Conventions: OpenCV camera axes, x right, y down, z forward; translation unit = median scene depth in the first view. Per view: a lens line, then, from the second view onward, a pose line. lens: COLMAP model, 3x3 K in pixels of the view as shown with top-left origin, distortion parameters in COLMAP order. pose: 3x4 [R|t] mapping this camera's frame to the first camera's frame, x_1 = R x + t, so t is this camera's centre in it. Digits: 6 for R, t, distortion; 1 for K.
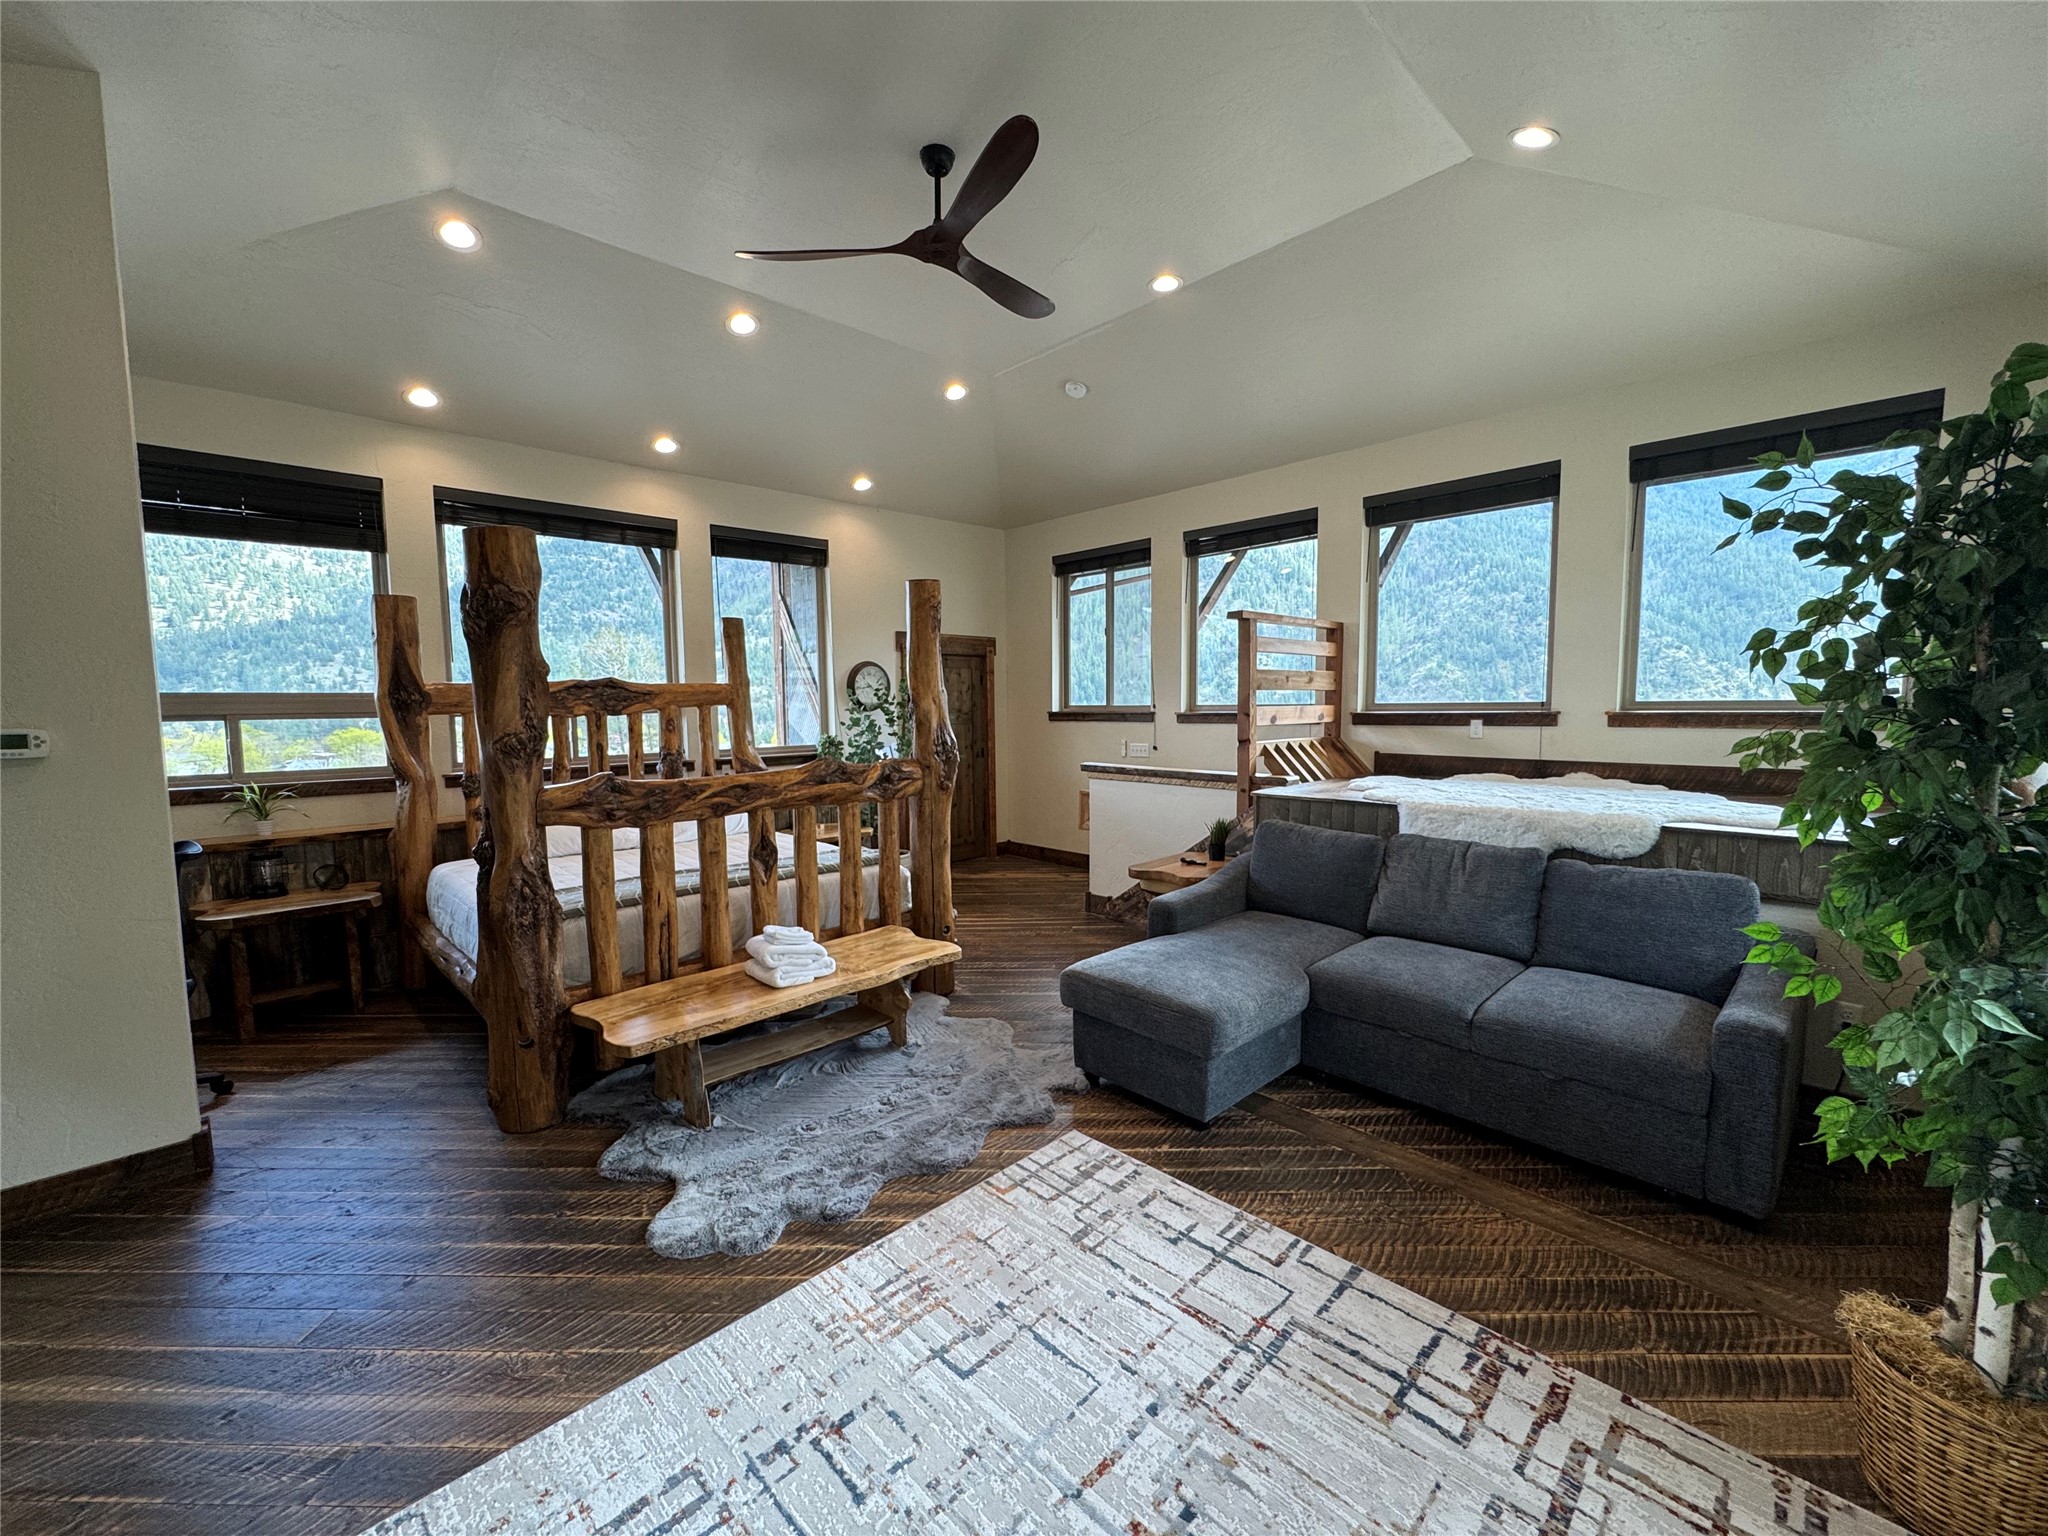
lens RADIAL K [[820.7, 0, 1031.4], [0, 820.7, 766.5], [0, 0, 1]] dist [-0.002079, -0.000128]
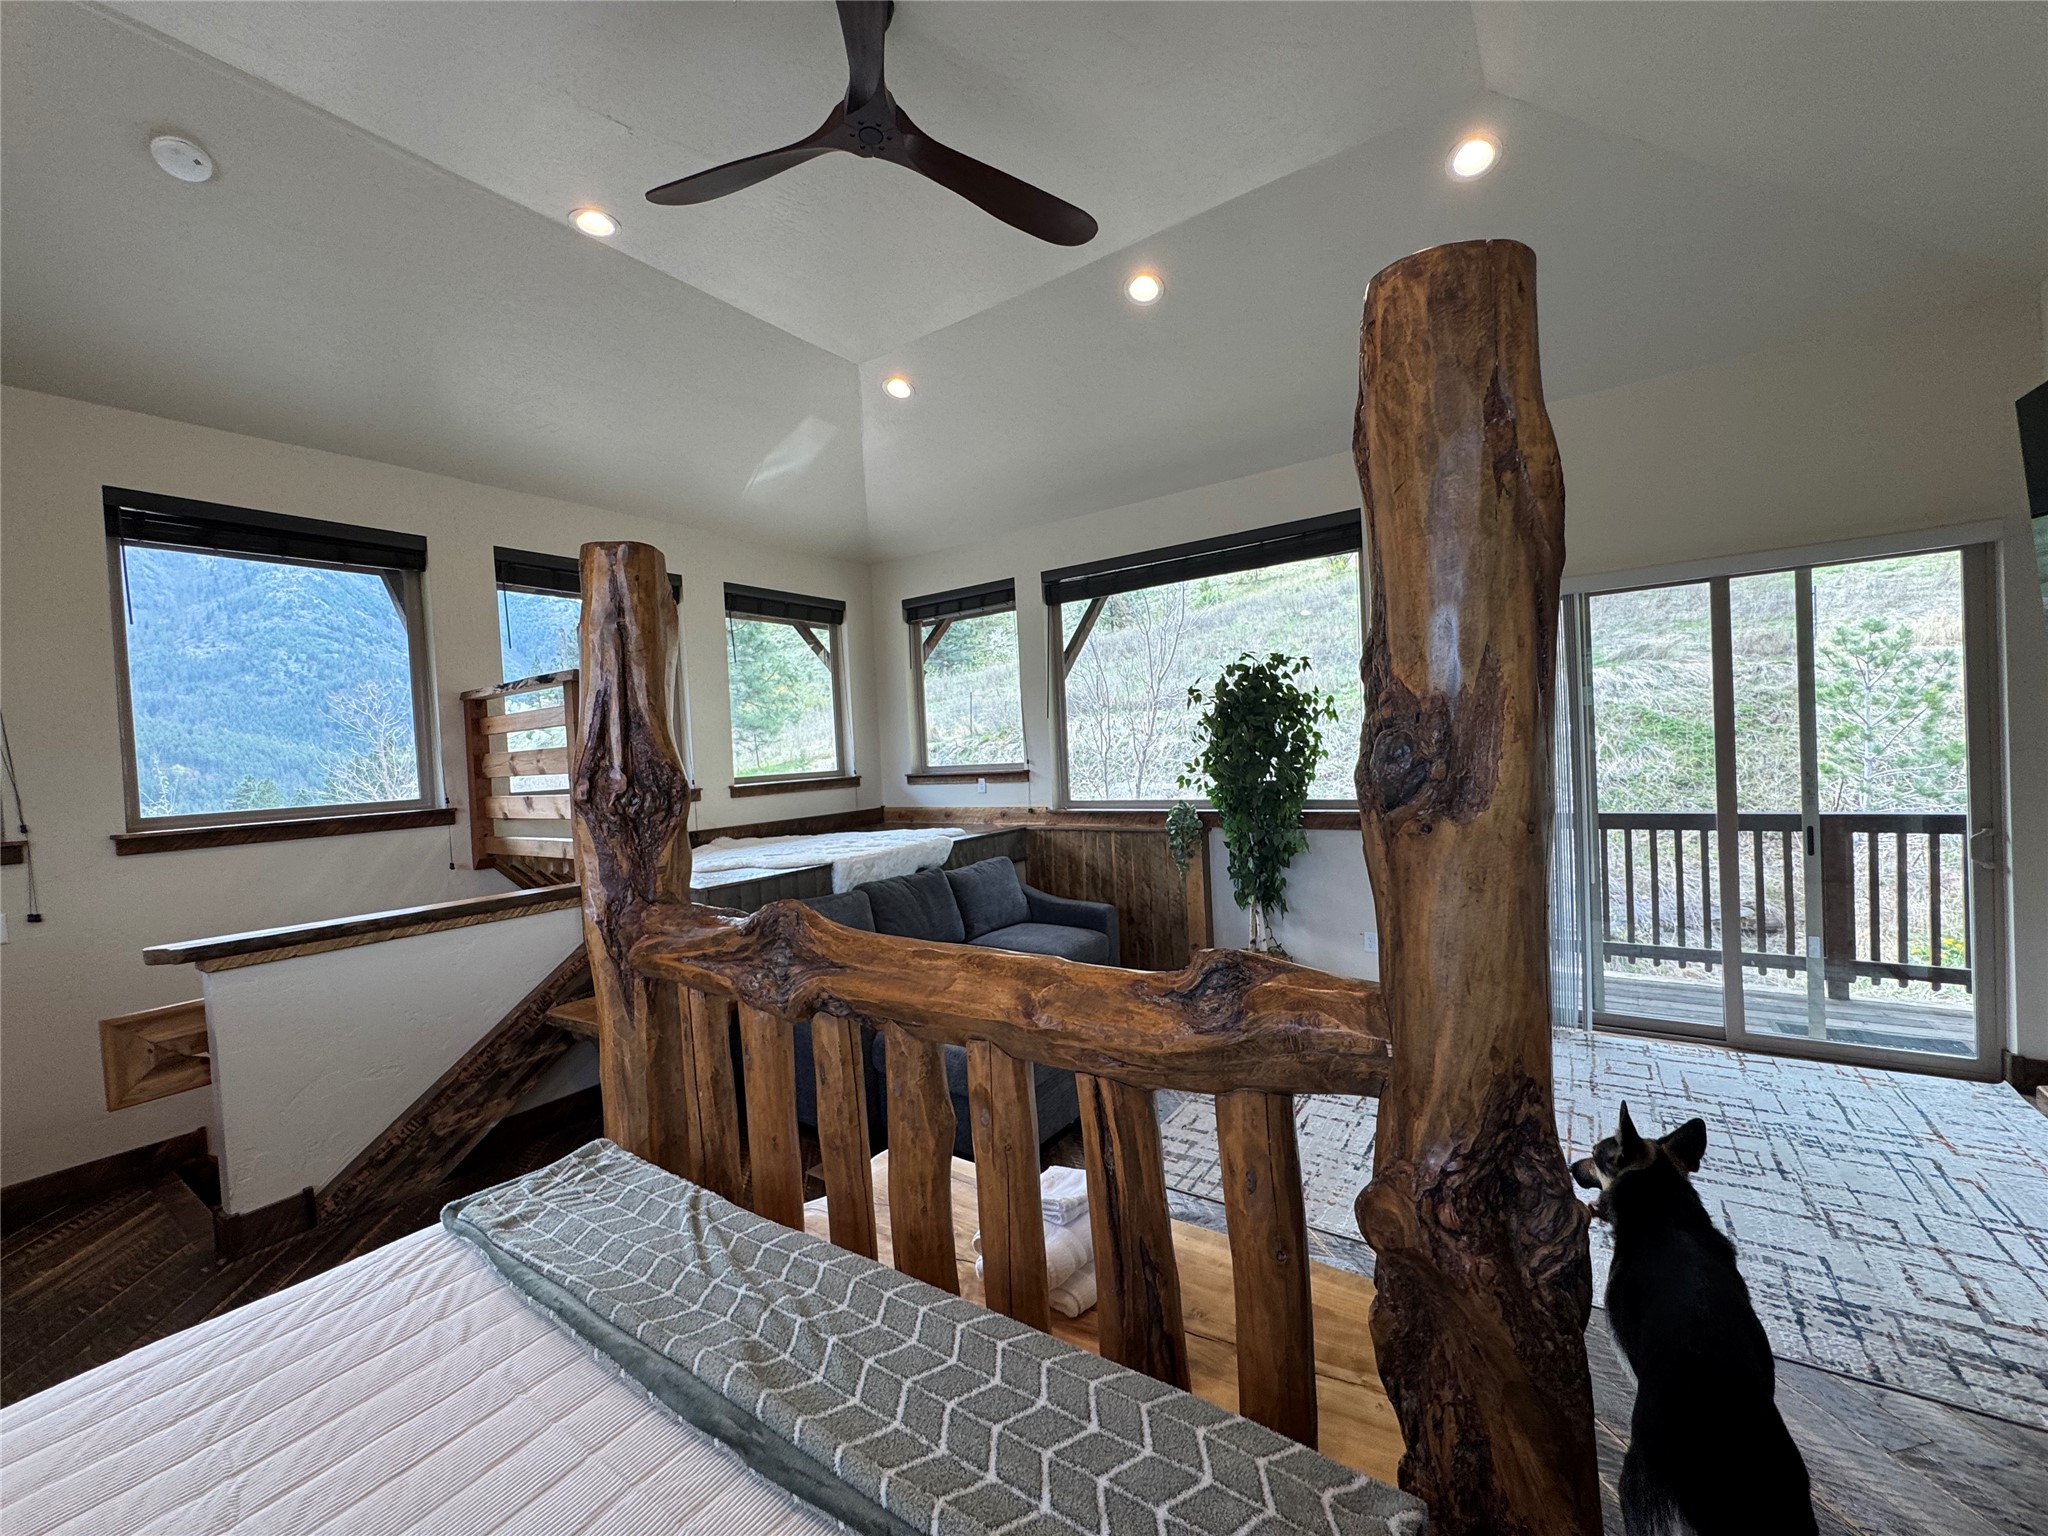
lens RADIAL K [[810.4, 0, 1027.8], [0, 810.4, 767.9], [0, 0, 1]] dist [-0.000399, -0.000137]
pose [[-0.186915, -0.001719, 0.982375, -0.648287], [0.131411, 0.990967, 0.026738, -0.073123], [-0.973547, 0.134093, -0.185000, 0.849581]]
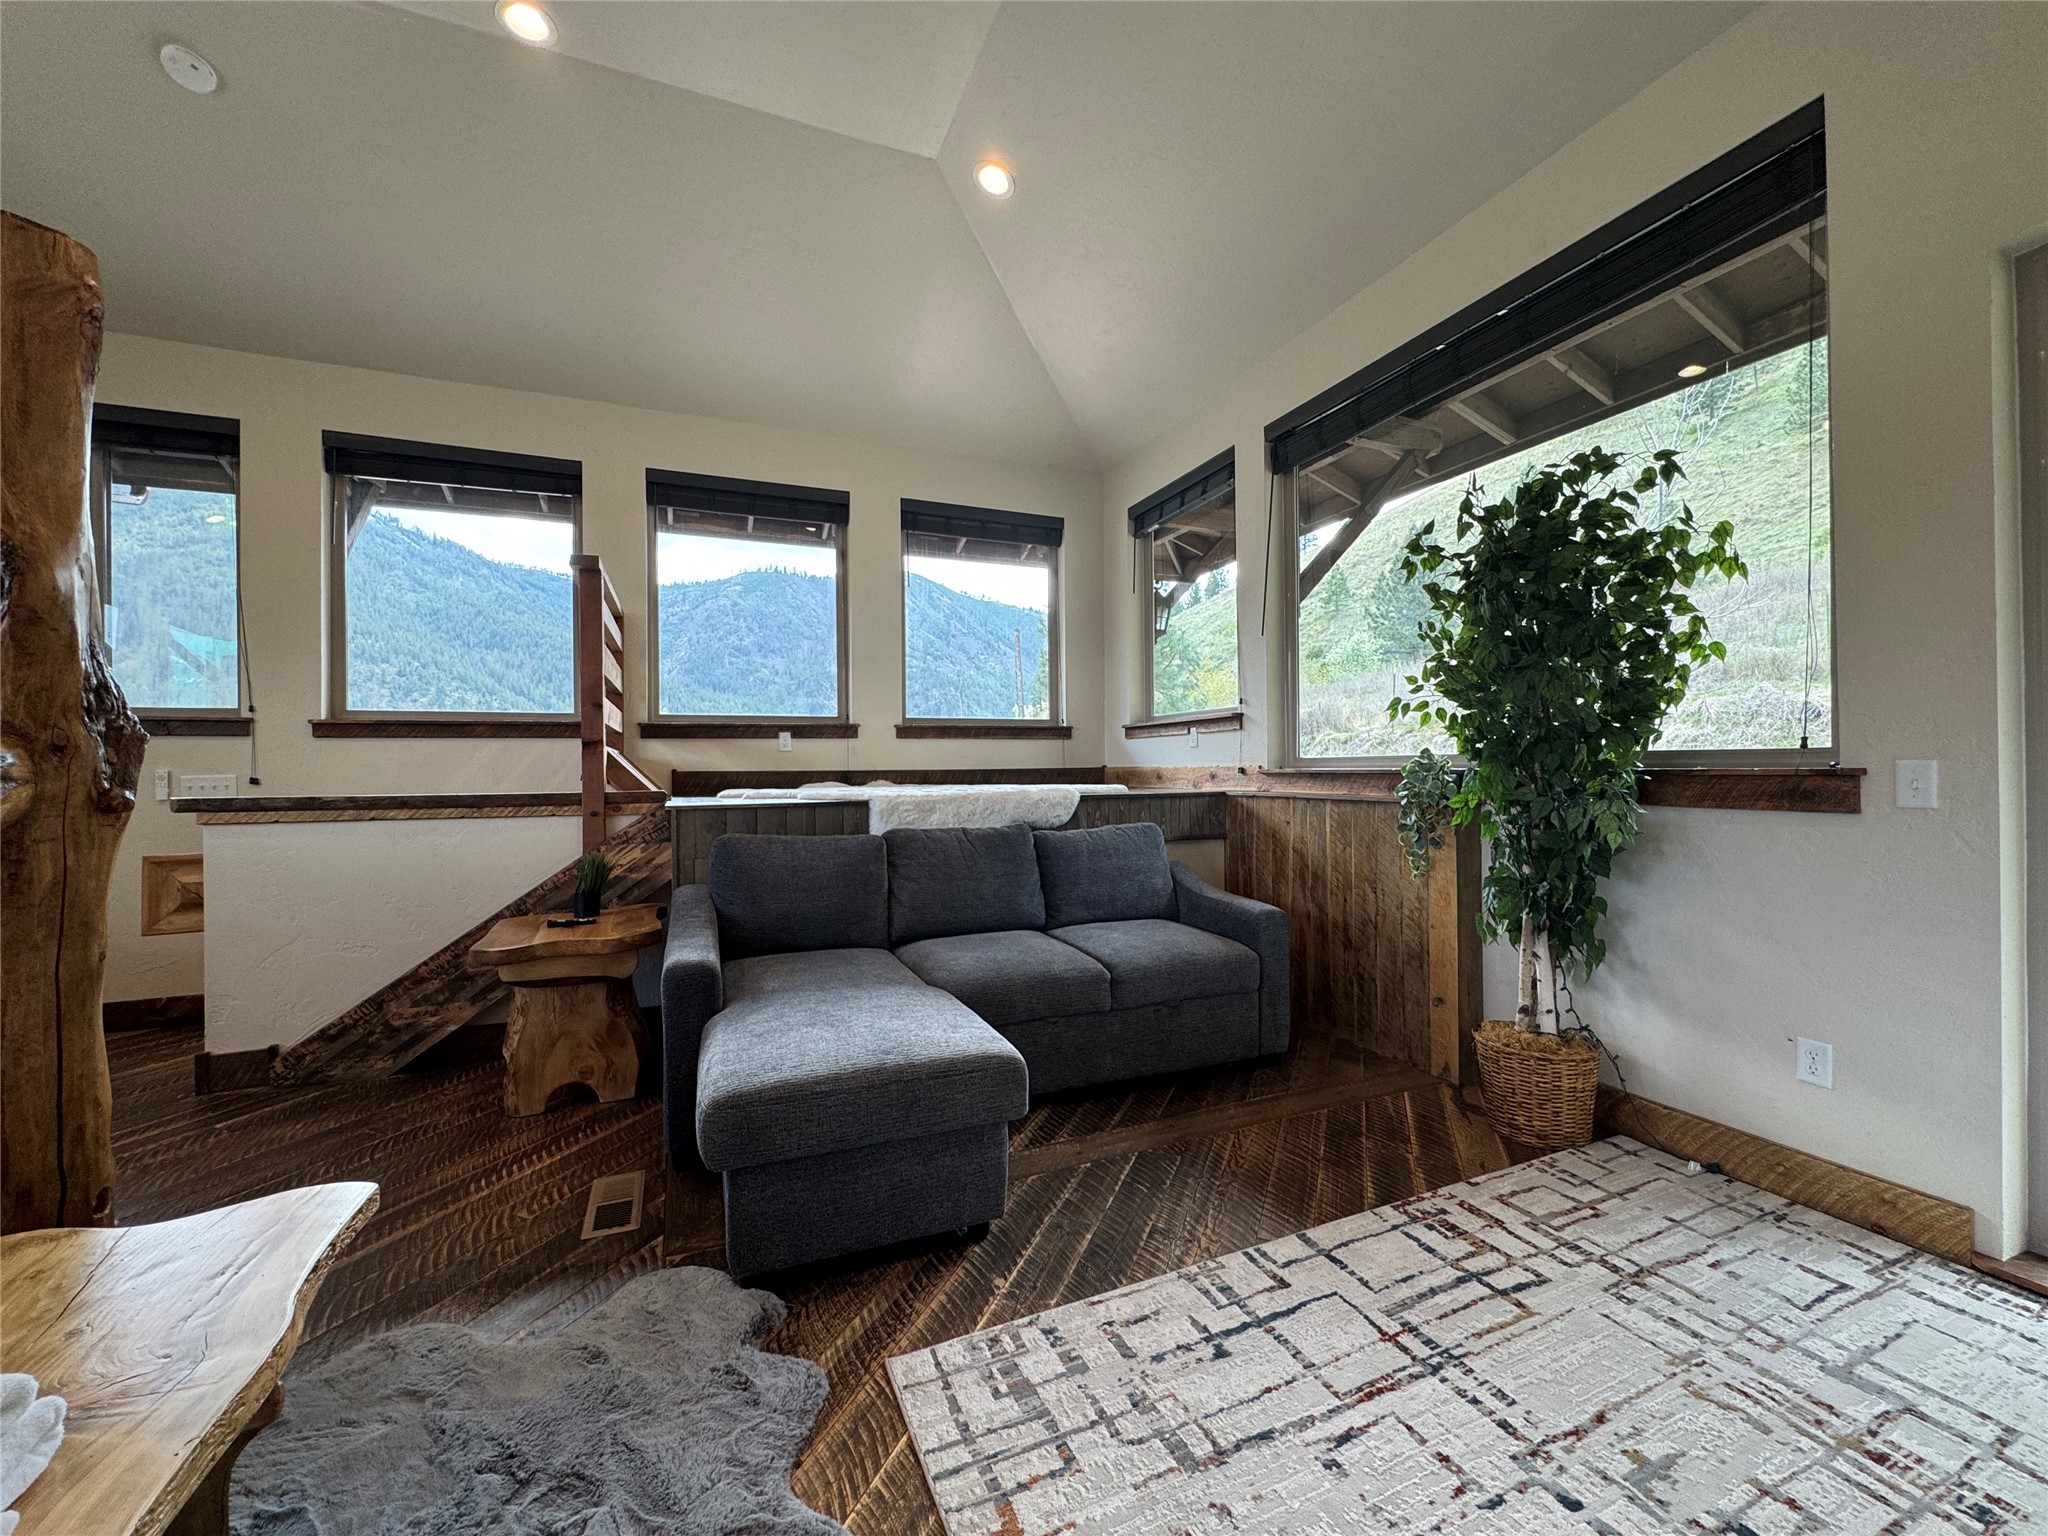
lens RADIAL K [[814.5, 0, 1028.1], [0, 814.5, 766.5], [0, 0, 1]] dist [-0.003158, -0.000143]
pose [[0.364747, 0.009116, 0.931062, -0.290540], [0.081062, 0.995844, -0.041506, 0.055405], [-0.927571, 0.090613, 0.362493, 0.470999]]
